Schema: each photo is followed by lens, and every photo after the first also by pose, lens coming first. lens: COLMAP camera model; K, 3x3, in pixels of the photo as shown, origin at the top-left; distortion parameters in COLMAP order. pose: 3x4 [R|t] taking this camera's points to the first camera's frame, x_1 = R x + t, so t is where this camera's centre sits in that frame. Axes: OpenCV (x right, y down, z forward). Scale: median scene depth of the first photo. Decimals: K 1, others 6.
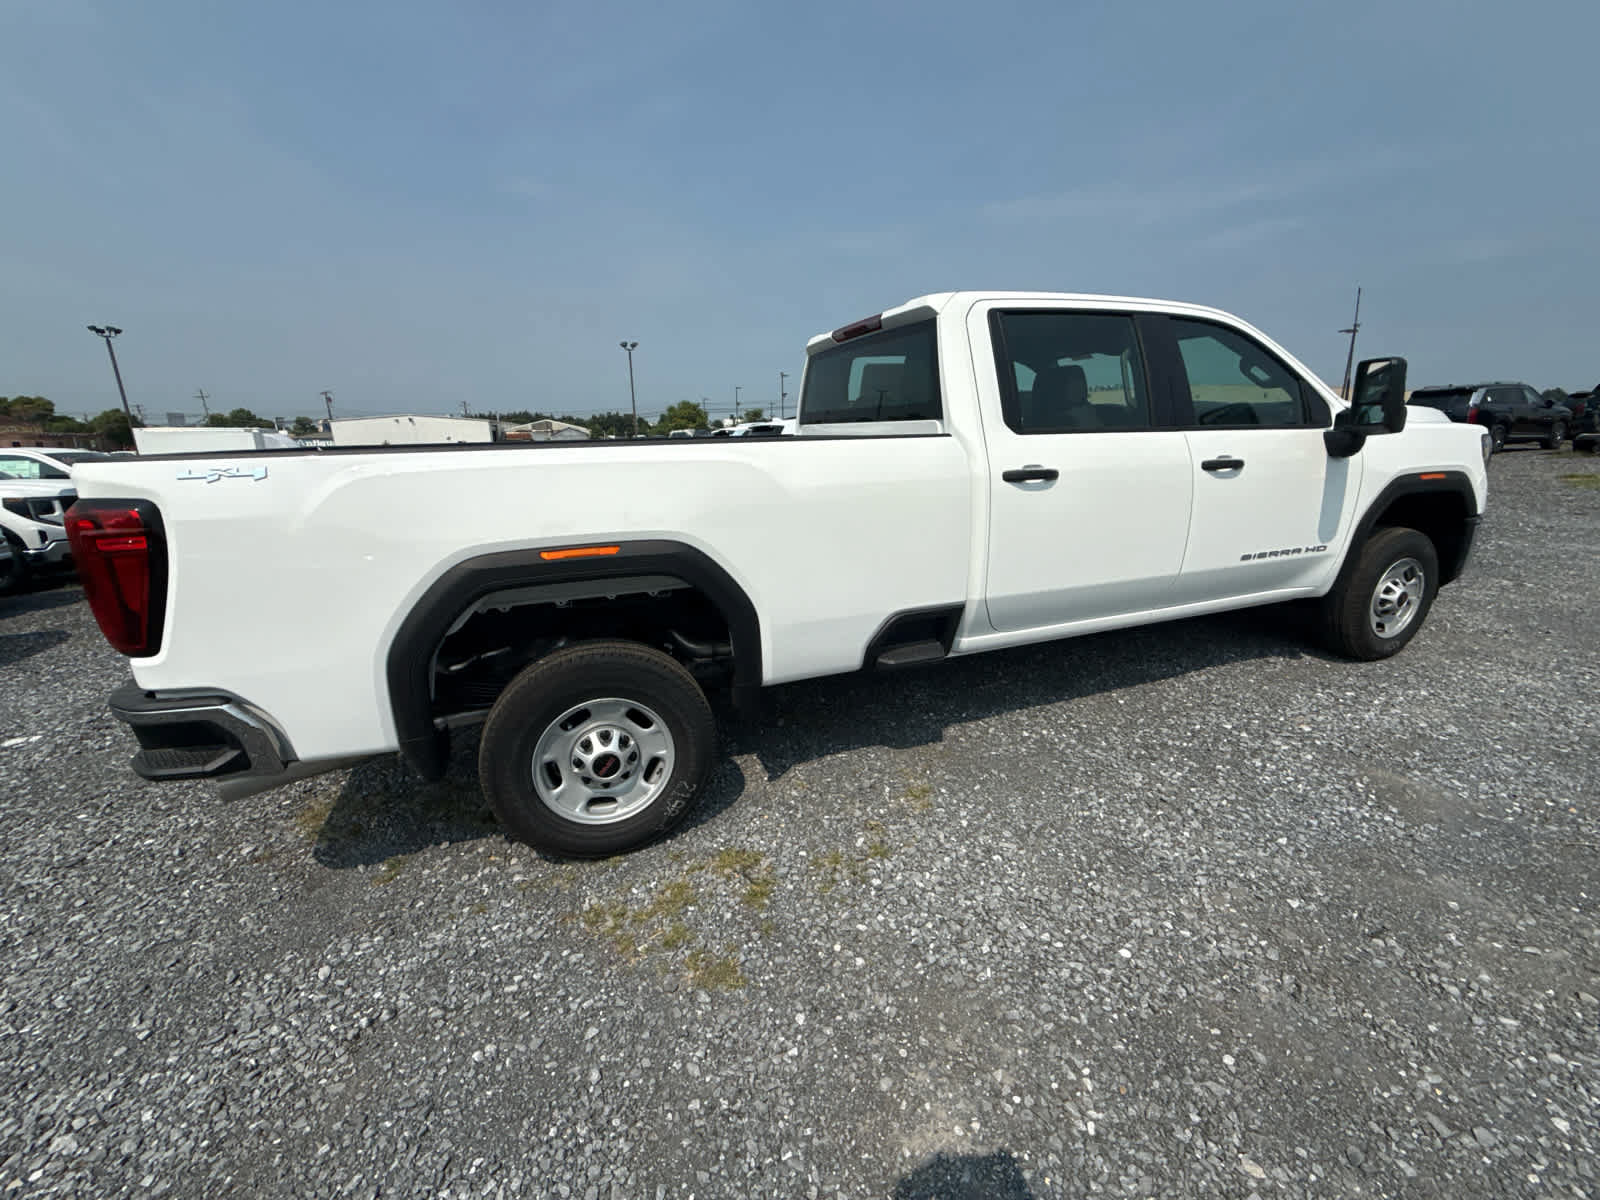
lens RADIAL K [[641.6, 0, 796.4], [0, 641.6, 596.3], [0, 0, 1]] dist [-0.000723, 0.000362]
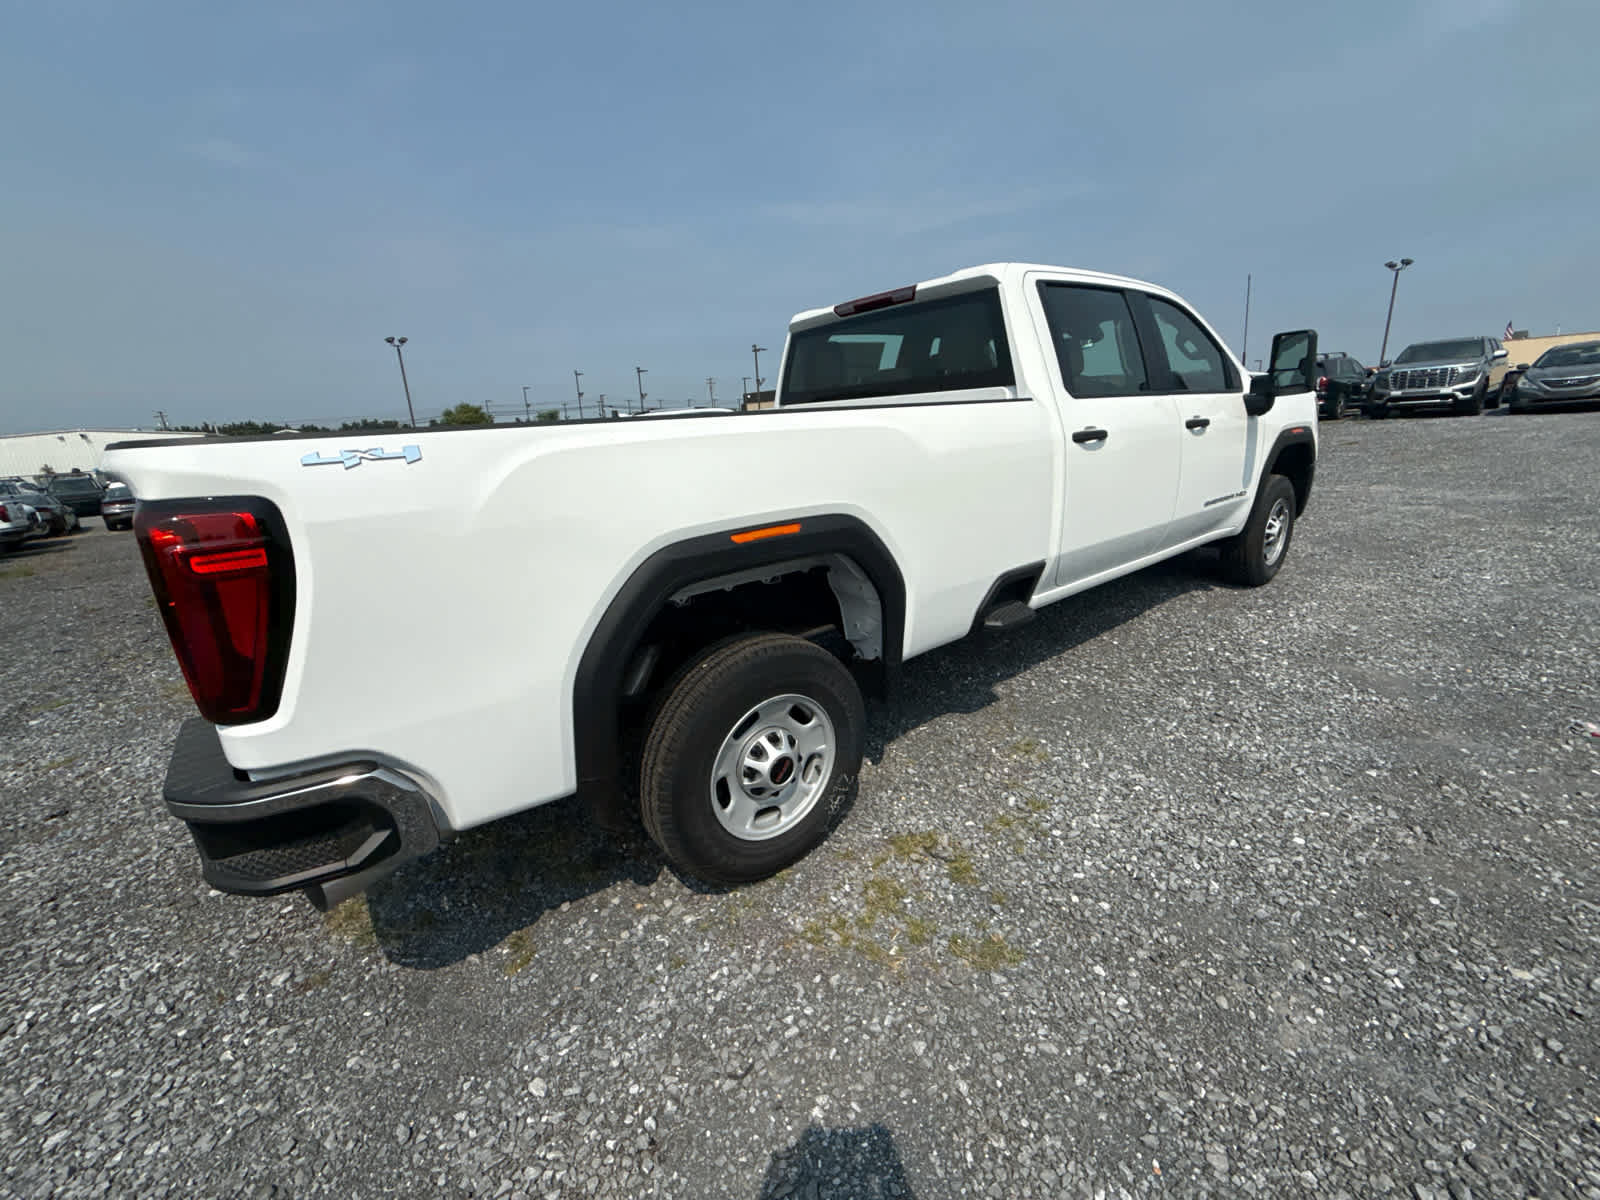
lens RADIAL K [[641.6, 0, 797.1], [0, 641.6, 599.2], [0, 0, 1]] dist [-0.000723, 0.000362]
pose [[0.953051, -0.109906, 0.282160, -0.504414], [0.108102, 0.993896, 0.022002, 0.007267], [-0.282856, 0.009533, 0.959115, 0.127722]]
